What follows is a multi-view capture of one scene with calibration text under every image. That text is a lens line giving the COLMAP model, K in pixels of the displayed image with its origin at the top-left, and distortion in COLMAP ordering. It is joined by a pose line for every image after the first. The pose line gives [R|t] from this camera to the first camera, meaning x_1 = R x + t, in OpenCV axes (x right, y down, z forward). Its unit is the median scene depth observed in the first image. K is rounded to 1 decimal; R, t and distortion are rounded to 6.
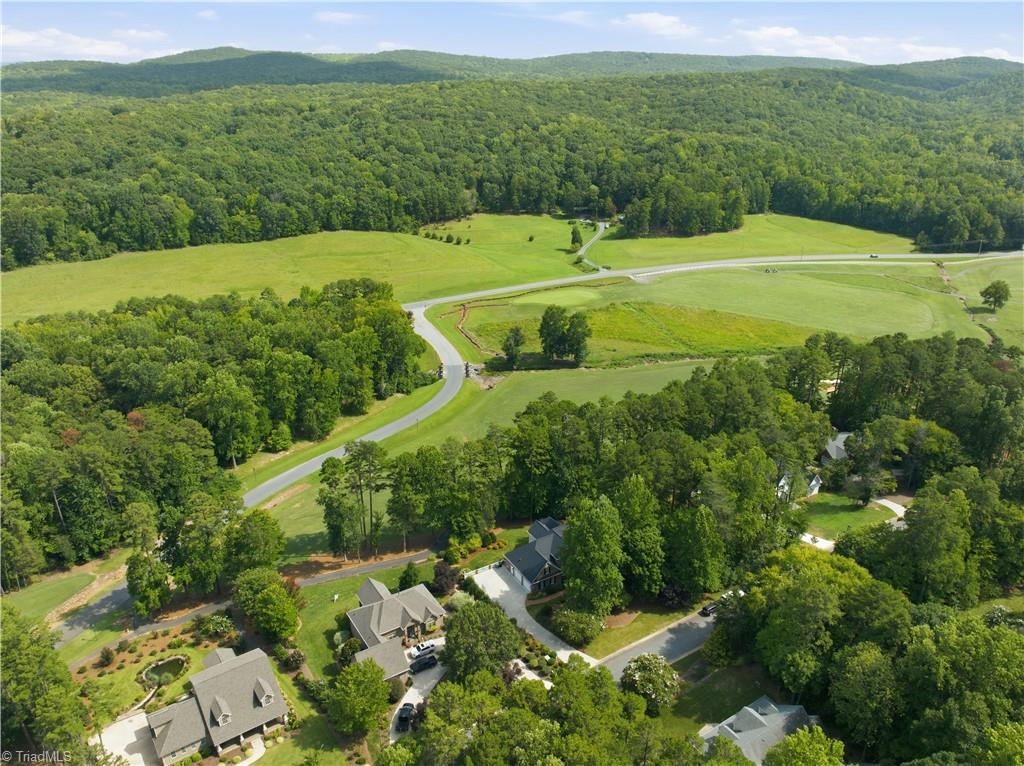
lens RADIAL K [[733.9, 0, 506.3], [0, 733.9, 386.3], [0, 0, 1]] dist [-0.047827, 0.010553]
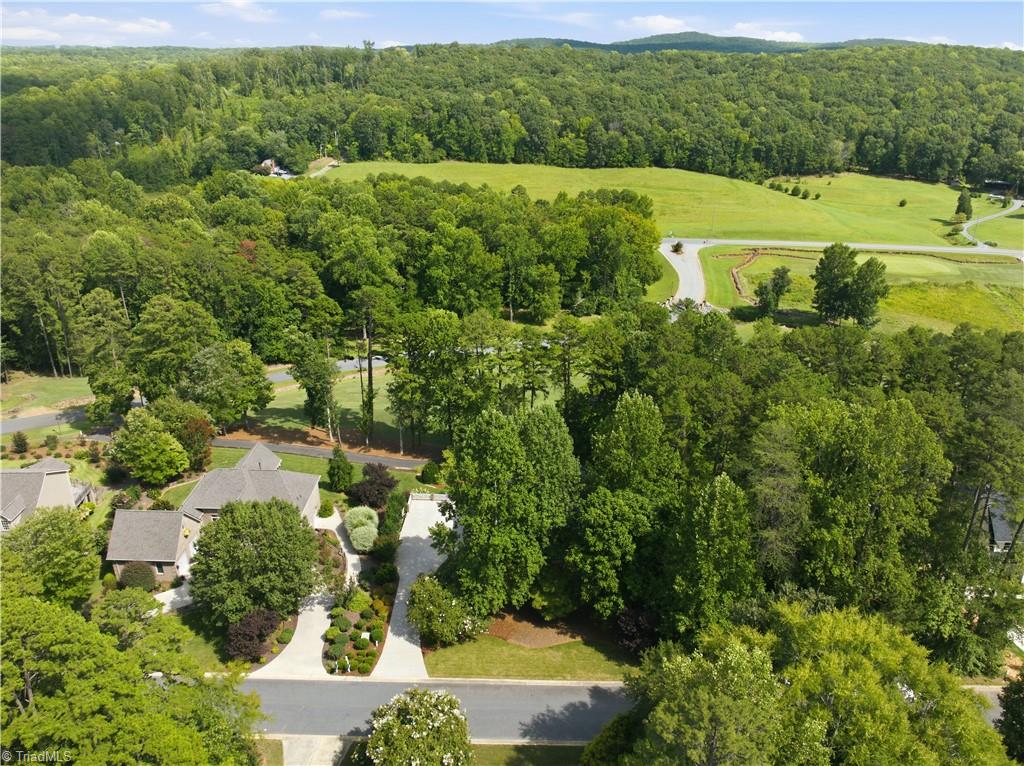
lens RADIAL K [[733.9, 0, 516.6], [0, 733.9, 383.7], [0, 0, 1]] dist [-0.047827, 0.010553]
pose [[0.840750, 0.231304, -0.489529, 0.115551], [-0.231536, 0.970906, 0.061101, 0.032996], [0.489419, 0.061973, 0.869844, 0.157544]]
